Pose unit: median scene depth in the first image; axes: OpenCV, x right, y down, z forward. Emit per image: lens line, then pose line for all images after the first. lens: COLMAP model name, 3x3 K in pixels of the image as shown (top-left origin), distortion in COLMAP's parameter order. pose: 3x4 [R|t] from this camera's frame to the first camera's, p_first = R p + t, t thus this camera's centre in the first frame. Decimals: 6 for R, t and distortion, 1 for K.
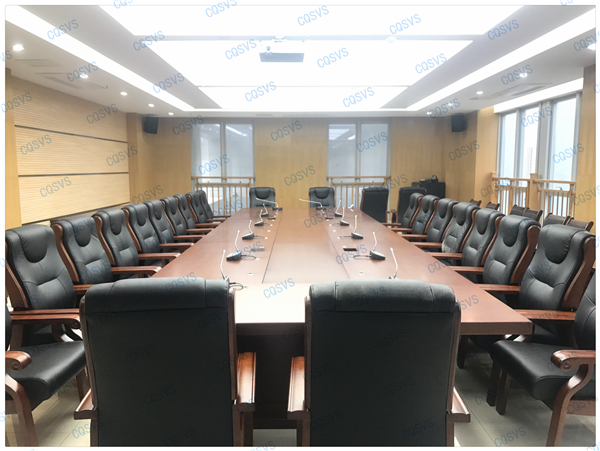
lens RADIAL K [[492.9, 0, 300.0], [0, 492.9, 225.5], [0, 0, 1]] dist [0.096230, -0.220606]
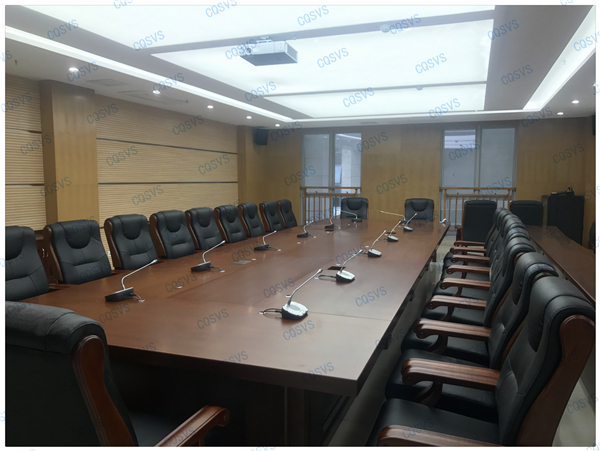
lens RADIAL K [[492.9, 0, 300.0], [0, 492.9, 225.5], [0, 0, 1]] dist [0.096230, -0.220606]
pose [[0.941680, 0.036214, -0.334556, 0.145428], [-0.043435, 0.998956, -0.014124, -0.005339], [0.333695, 0.027832, 0.942270, 0.060425]]
